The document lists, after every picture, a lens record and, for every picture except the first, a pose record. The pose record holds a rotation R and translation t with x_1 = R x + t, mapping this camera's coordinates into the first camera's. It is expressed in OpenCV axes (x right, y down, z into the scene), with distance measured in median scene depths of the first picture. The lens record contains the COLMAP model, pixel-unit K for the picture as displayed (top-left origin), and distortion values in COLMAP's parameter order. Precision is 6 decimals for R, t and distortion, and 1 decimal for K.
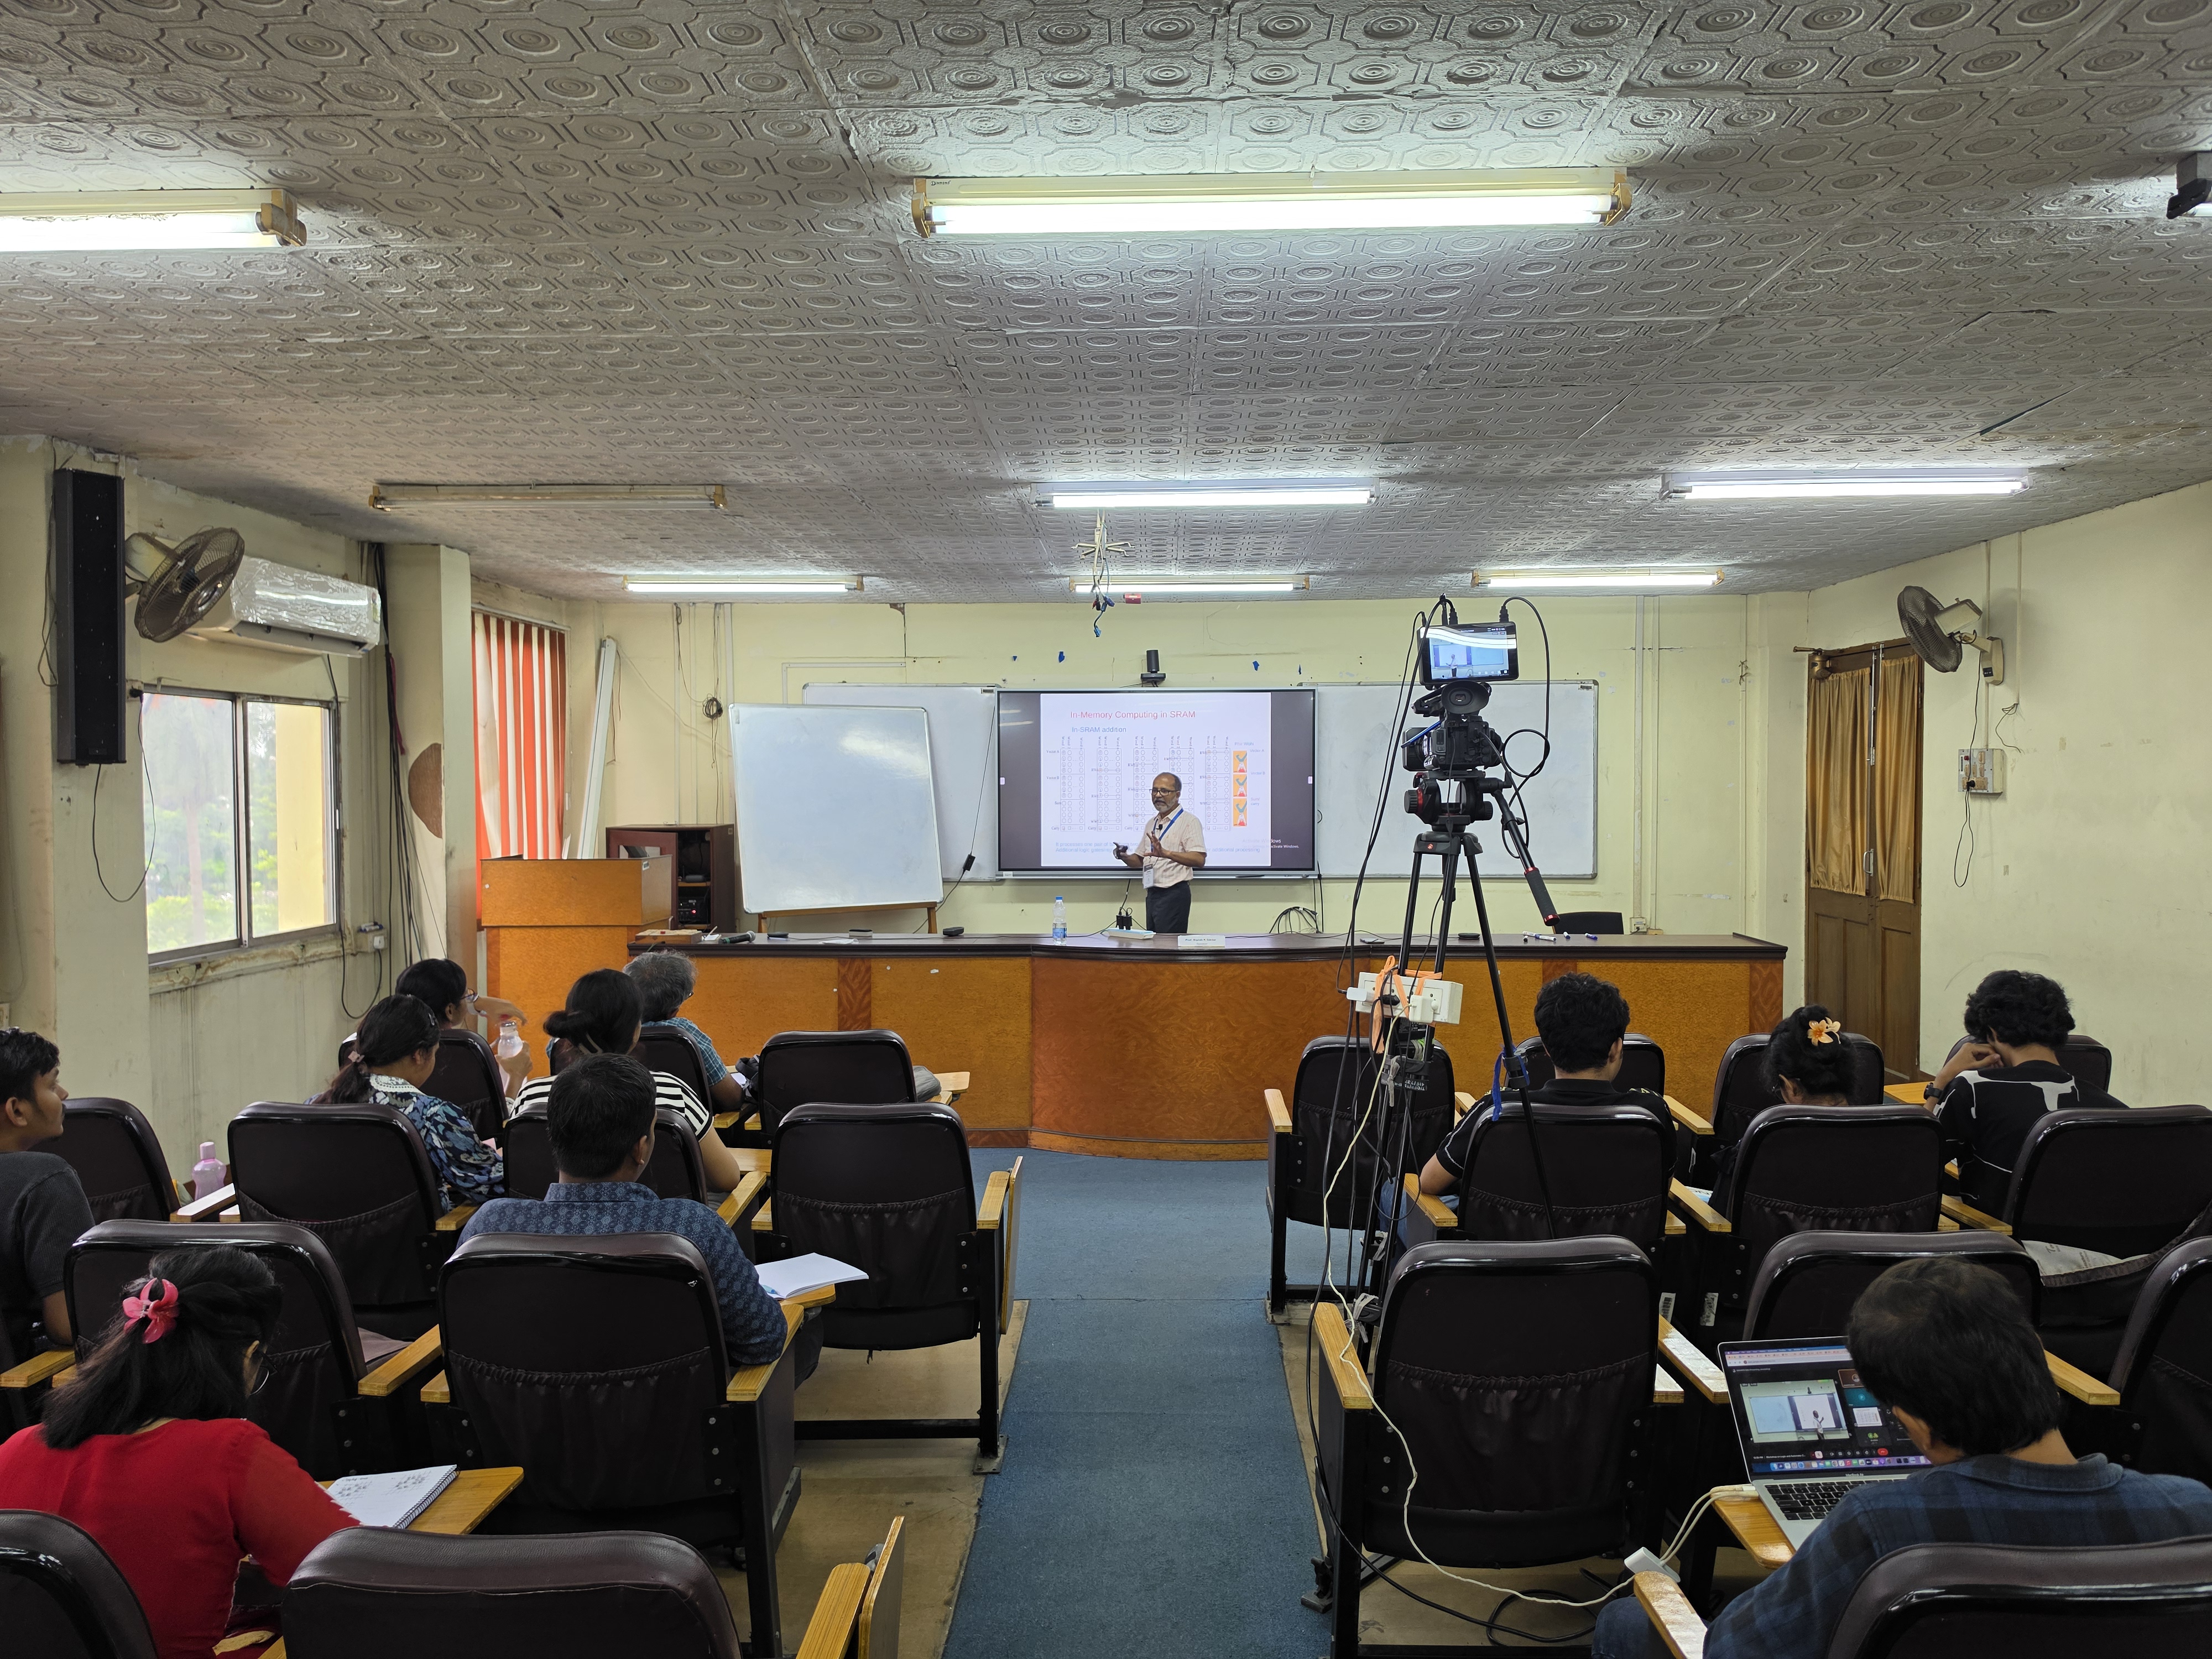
lens RADIAL K [[1482.7, 0, 1132.7], [0, 1482.7, 819.3], [0, 0, 1]] dist [0.079642, -0.138888]
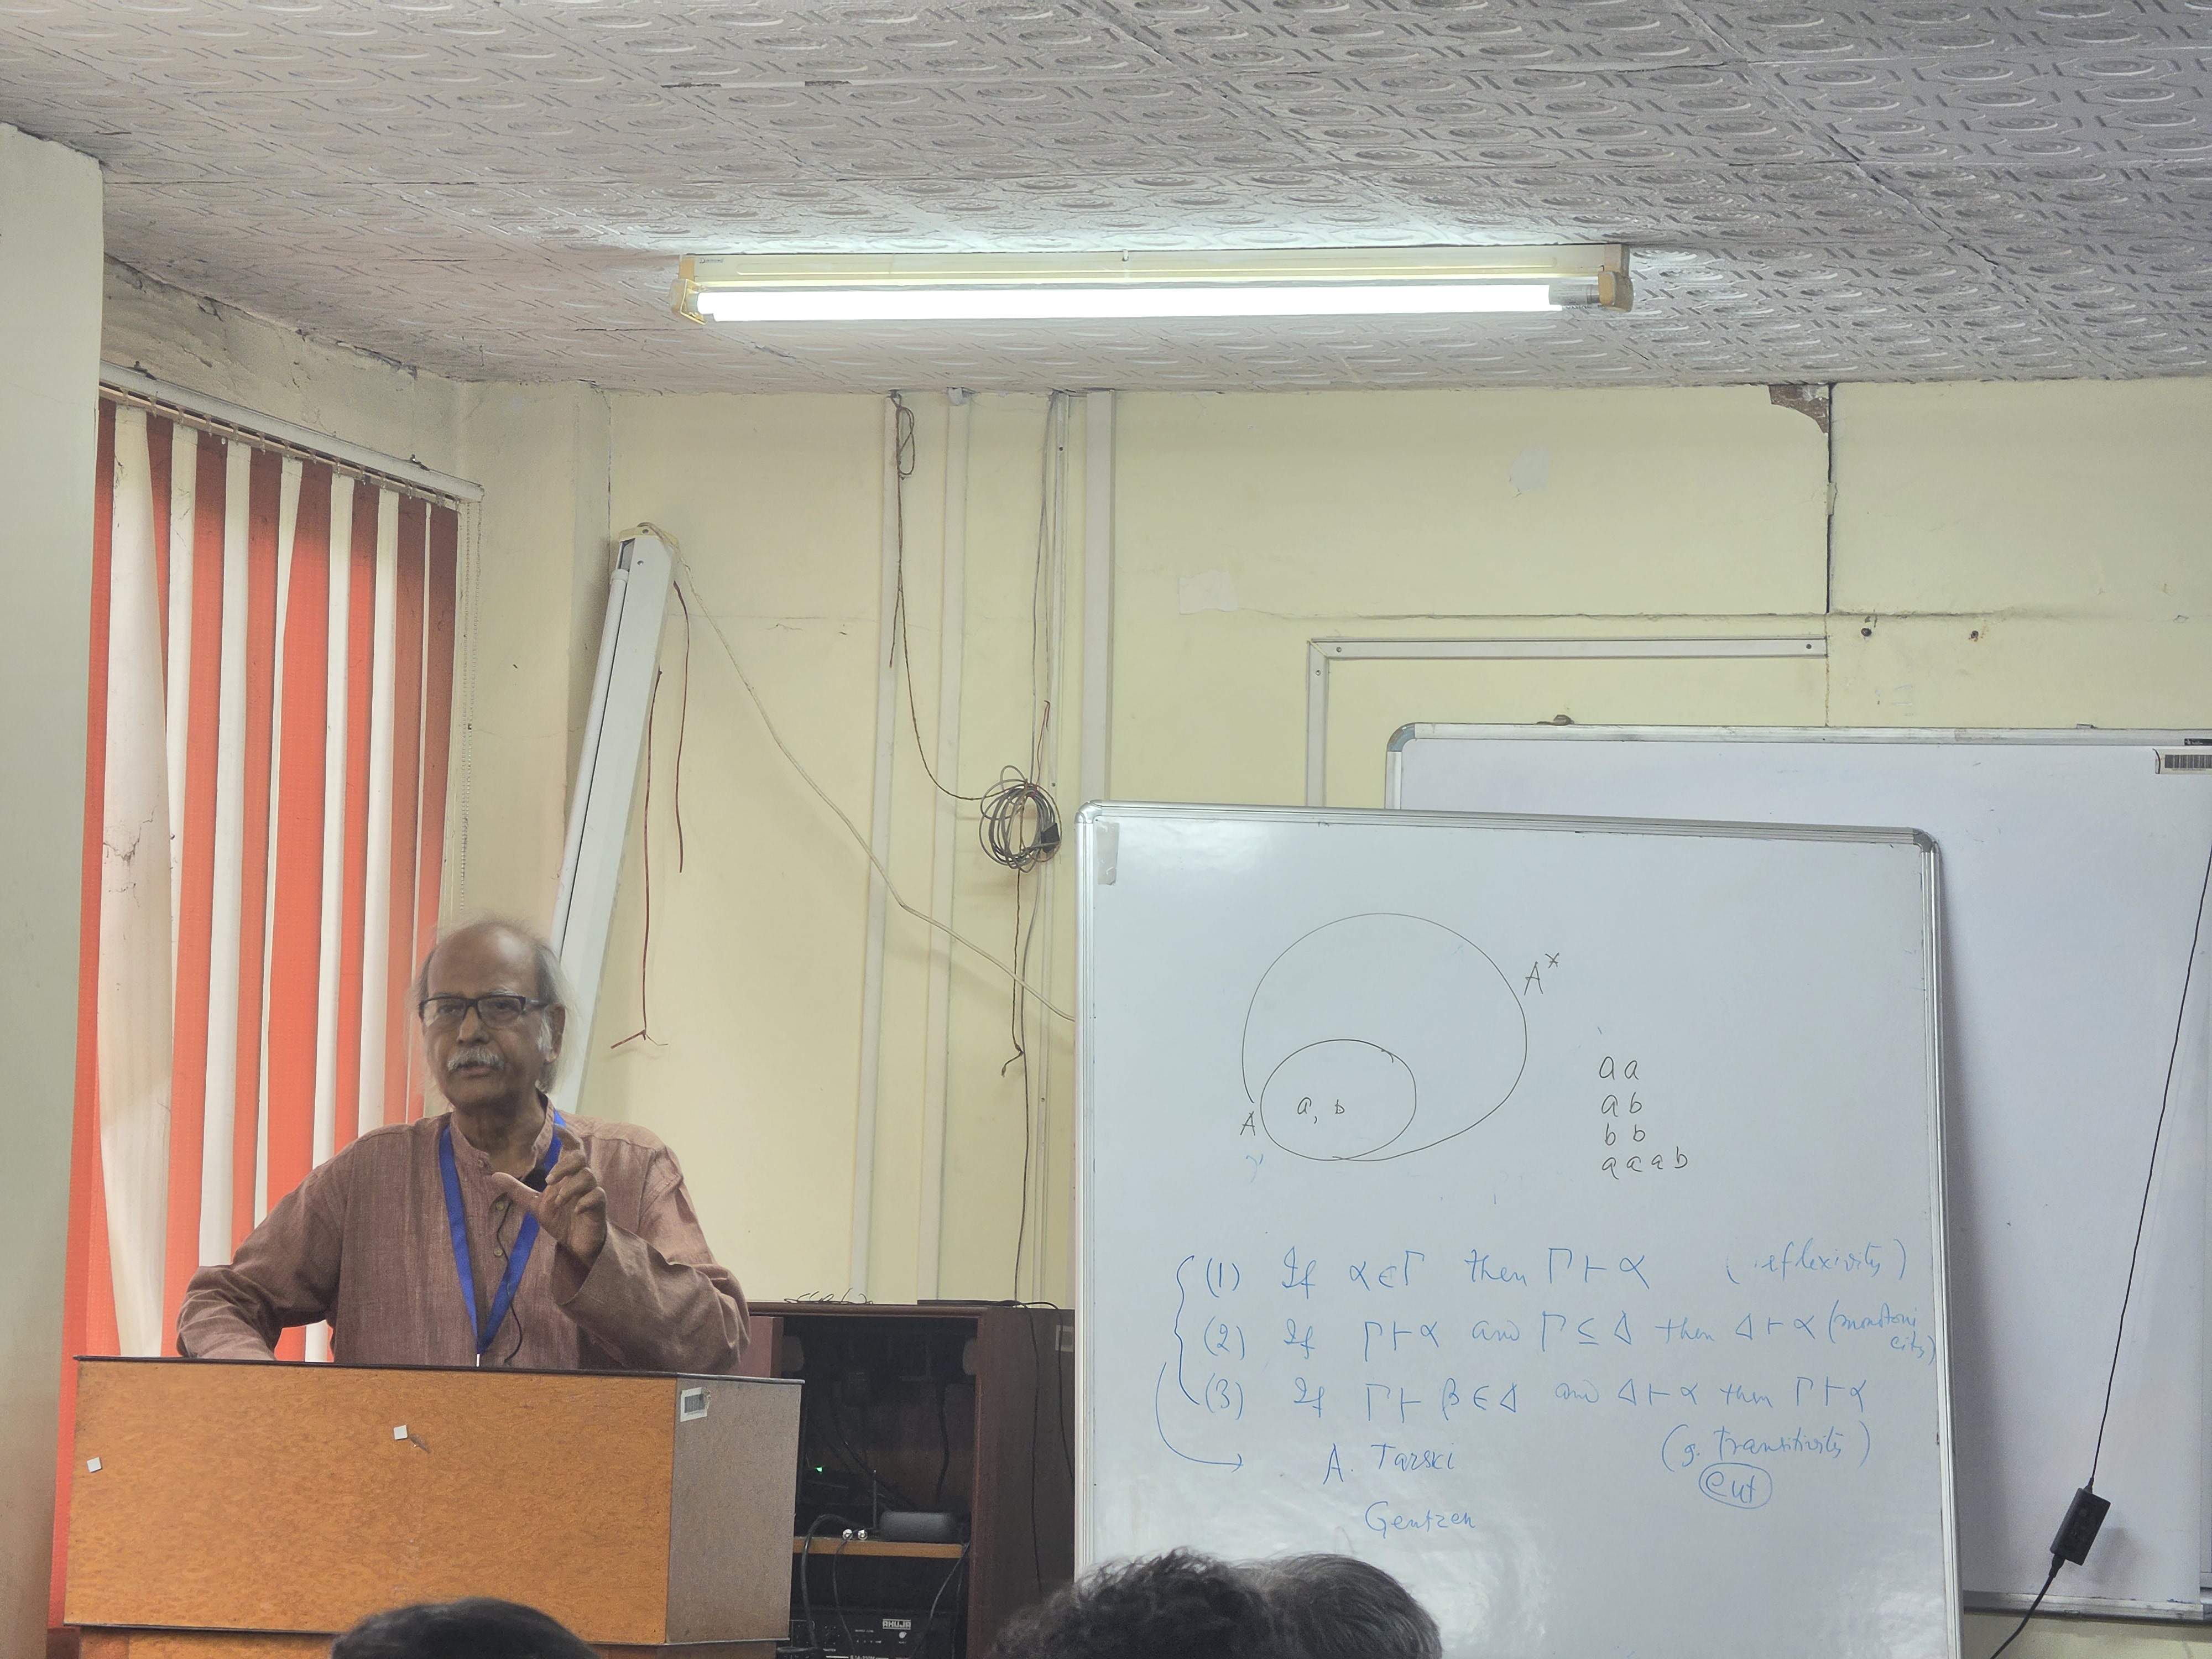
lens RADIAL K [[7144.4, 0, 1106.0], [0, 7144.4, 829.5], [0, 0, 1]] dist [0.334910, 1.020052]
pose [[0.960571, 0.014216, -0.277670, 0.053051], [-0.042209, 0.994573, -0.095099, 0.037671], [0.274811, 0.103070, 0.955958, -0.095652]]
